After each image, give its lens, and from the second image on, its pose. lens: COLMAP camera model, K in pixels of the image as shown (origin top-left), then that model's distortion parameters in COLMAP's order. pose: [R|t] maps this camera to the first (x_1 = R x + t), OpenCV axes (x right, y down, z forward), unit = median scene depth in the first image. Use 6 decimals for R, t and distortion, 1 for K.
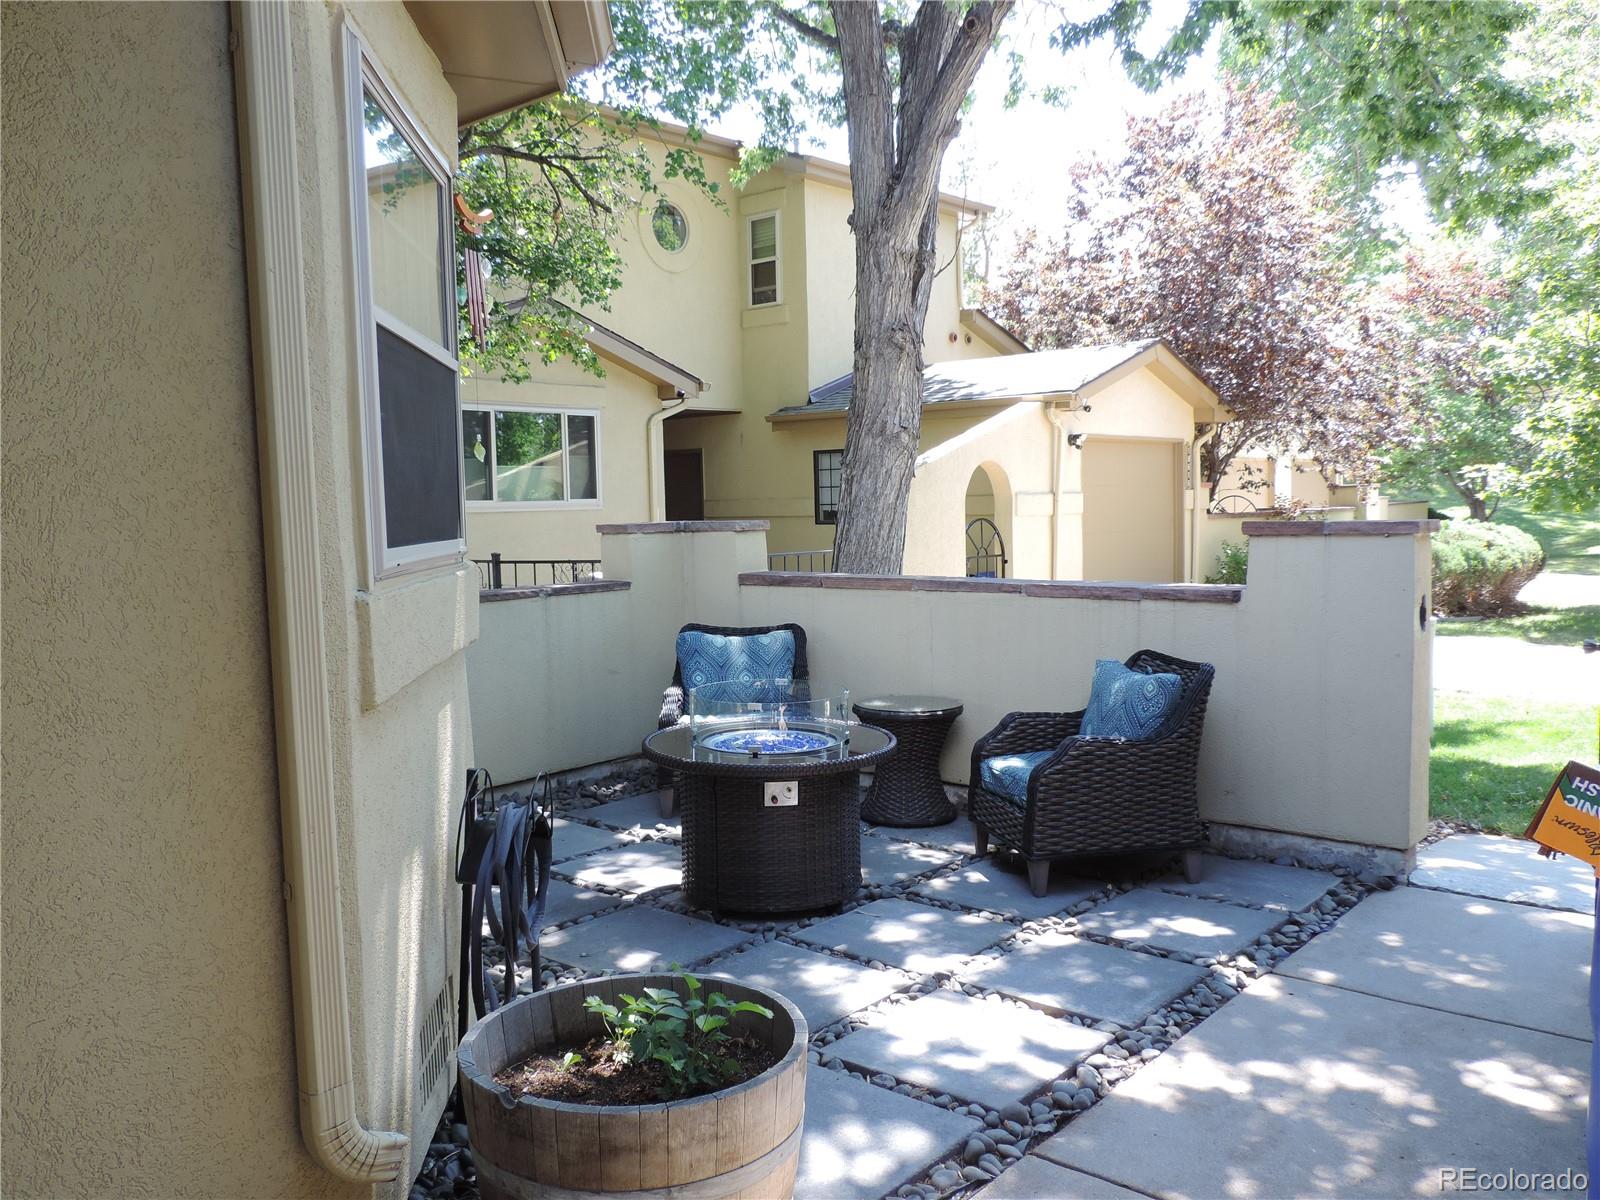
lens RADIAL K [[1296.2, 0, 800.0], [0, 1296.2, 600.0], [0, 0, 1]] dist [0.007570, 0.009736]
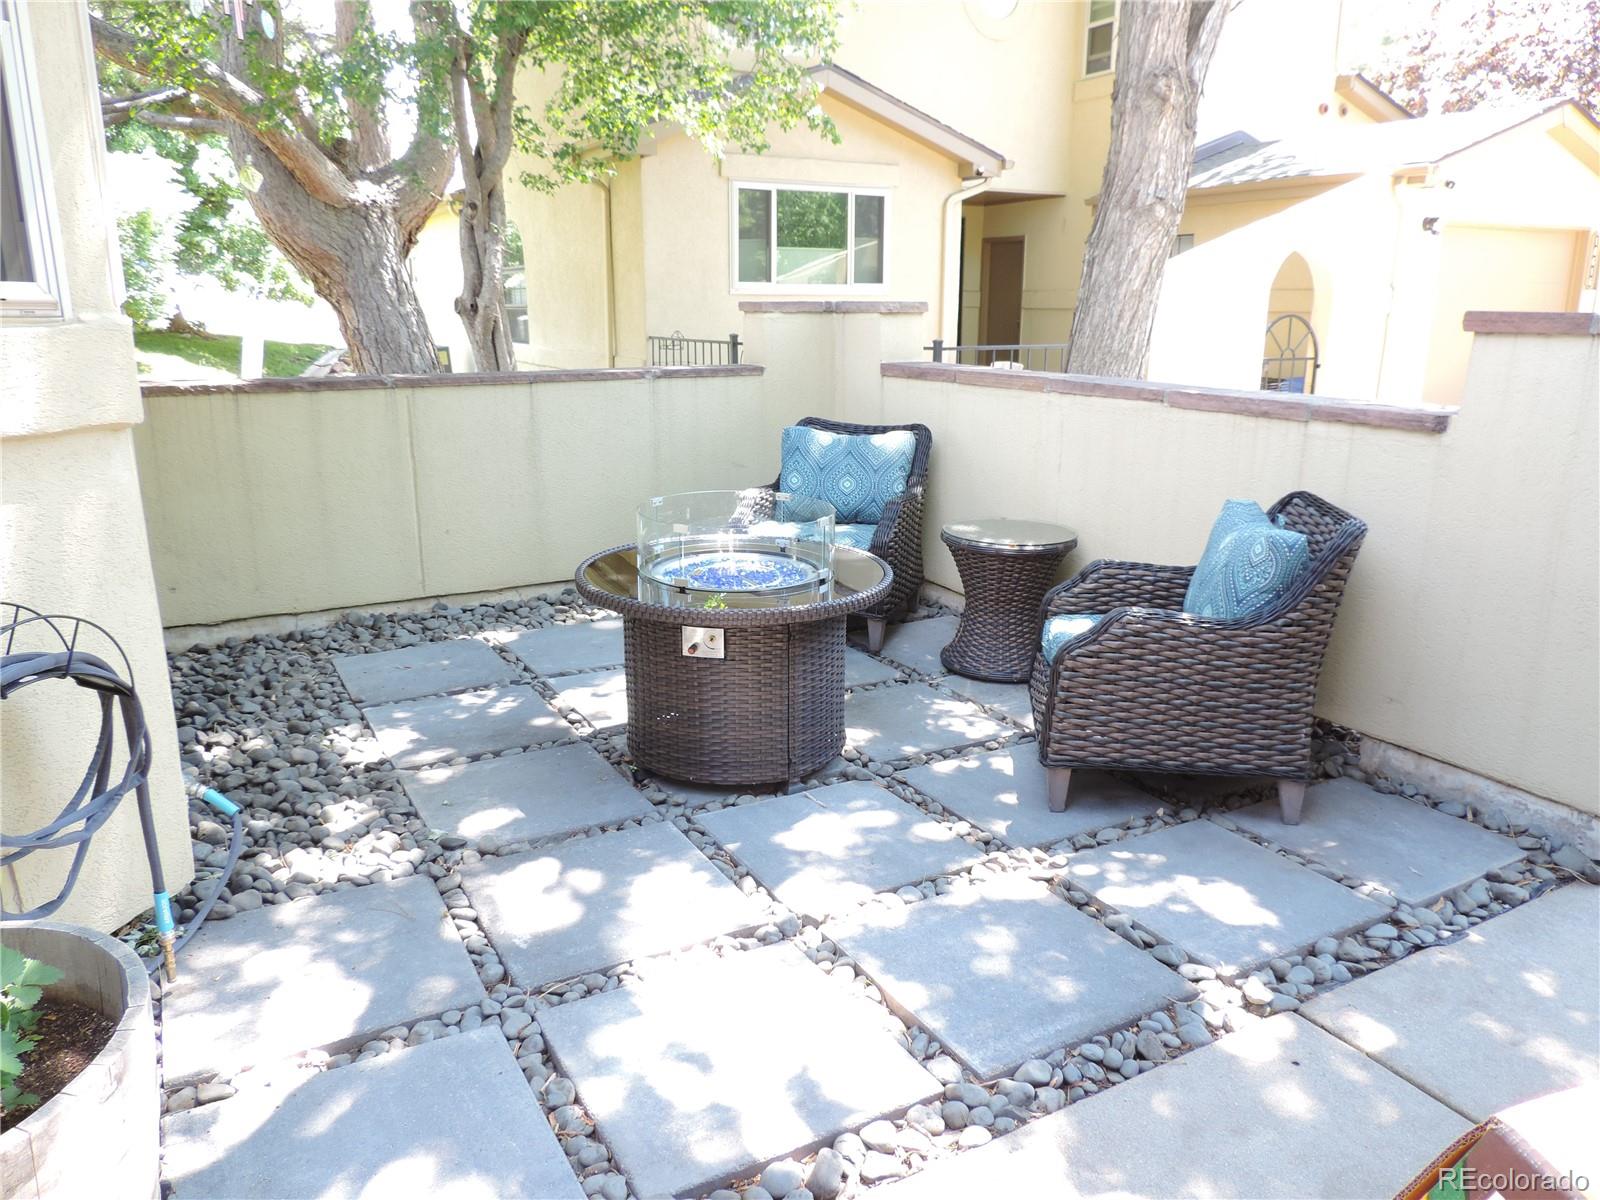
lens RADIAL K [[1143.8, 0, 800.0], [0, 1143.8, 600.0], [0, 0, 1]] dist [-0.009652, -0.004540]
pose [[0.939892, 0.108891, -0.323644, 0.231681], [-0.048272, 0.980644, 0.189755, -0.009843], [0.338042, -0.162727, 0.926956, 0.331835]]
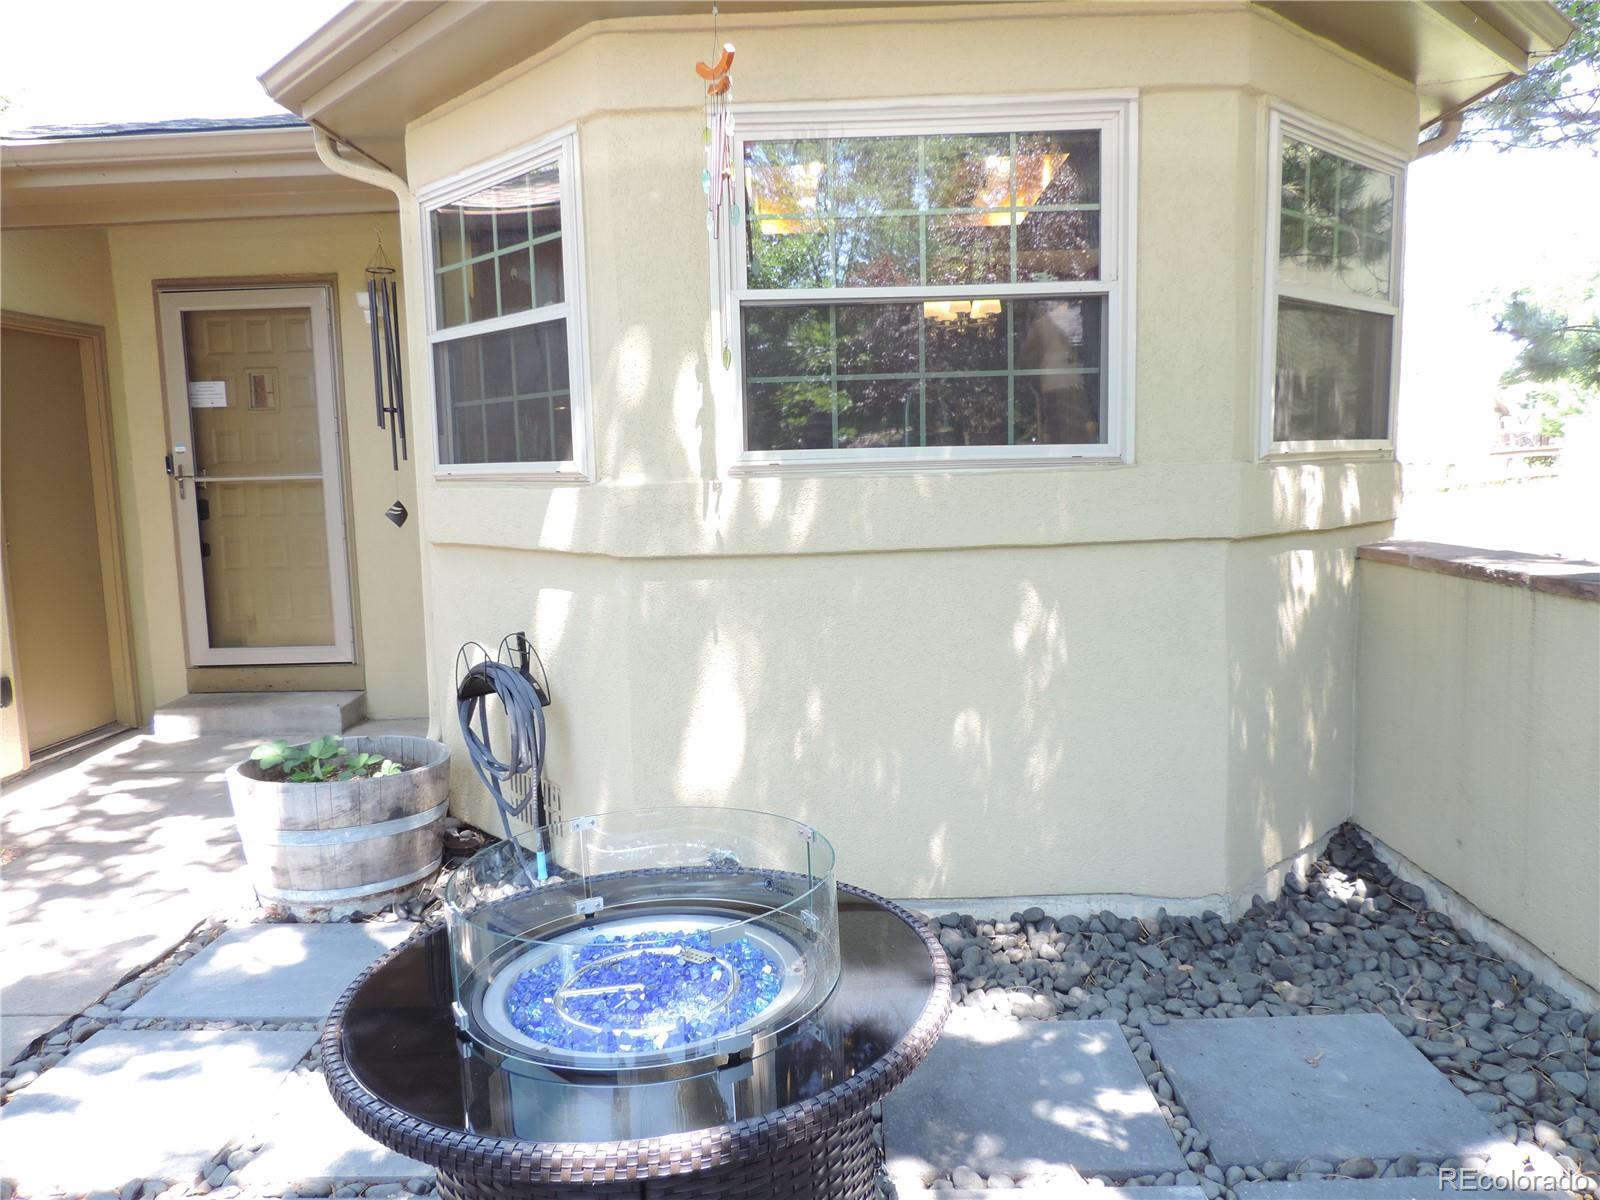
lens RADIAL K [[1142.3, 0, 800.0], [0, 1142.3, 600.0], [0, 0, 1]] dist [0.004648, 0.000319]
pose [[-0.778367, 0.107973, -0.618456, 0.149044], [-0.004906, 0.984024, 0.177970, -0.069989], [0.627791, 0.141560, -0.765402, 1.218228]]
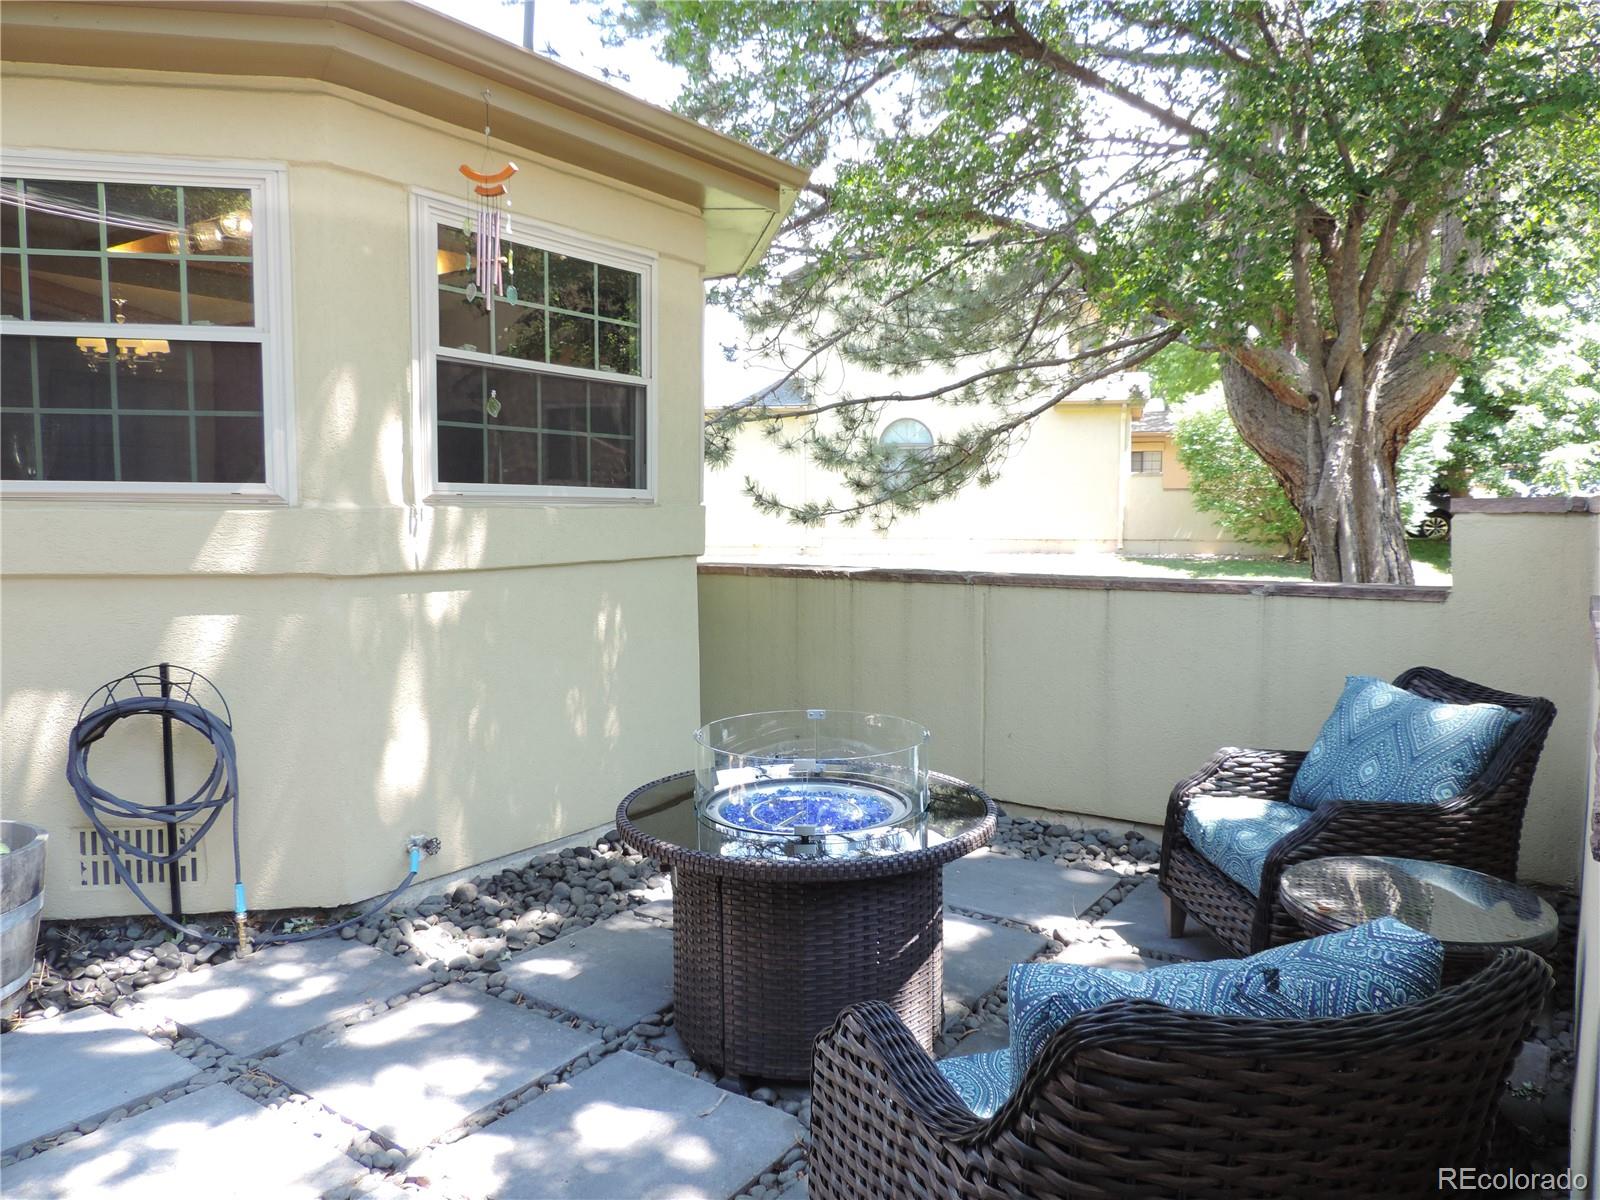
lens RADIAL K [[1143.8, 0, 800.0], [0, 1143.8, 600.0], [0, 0, 1]] dist [-0.009652, -0.004540]
pose [[0.089817, 0.097357, -0.991188, 0.524368], [-0.076926, 0.992916, 0.090556, -0.048200], [0.992983, 0.068114, 0.096670, 0.875512]]
